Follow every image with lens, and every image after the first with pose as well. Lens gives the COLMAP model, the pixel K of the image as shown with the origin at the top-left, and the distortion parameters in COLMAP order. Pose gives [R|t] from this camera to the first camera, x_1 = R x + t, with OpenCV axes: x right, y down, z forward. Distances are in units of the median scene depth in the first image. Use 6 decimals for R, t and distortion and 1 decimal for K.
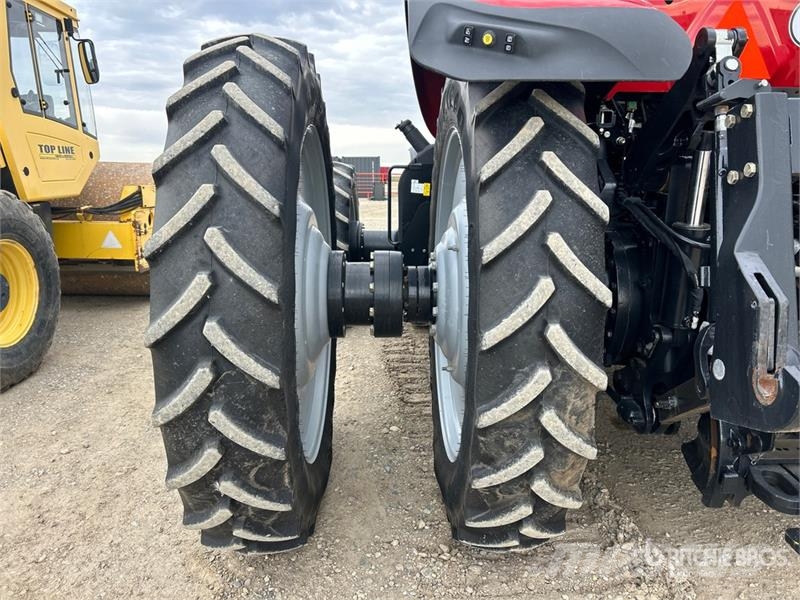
lens RADIAL K [[598.4, 0, 399.9], [0, 598.4, 293.0], [0, 0, 1]] dist [0.013980, 0.001365]
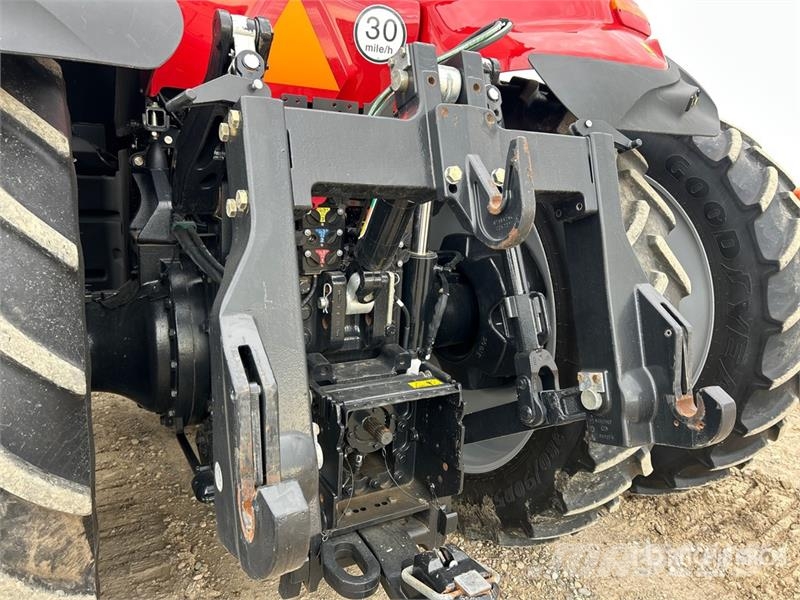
lens RADIAL K [[598.4, 0, 399.9], [0, 598.4, 293.0], [0, 0, 1]] dist [0.013980, 0.001365]
pose [[0.876859, -0.055628, 0.477519, 0.327876], [0.059122, 0.998221, 0.007722, -0.070297], [-0.477099, 0.021461, 0.878588, 0.220857]]
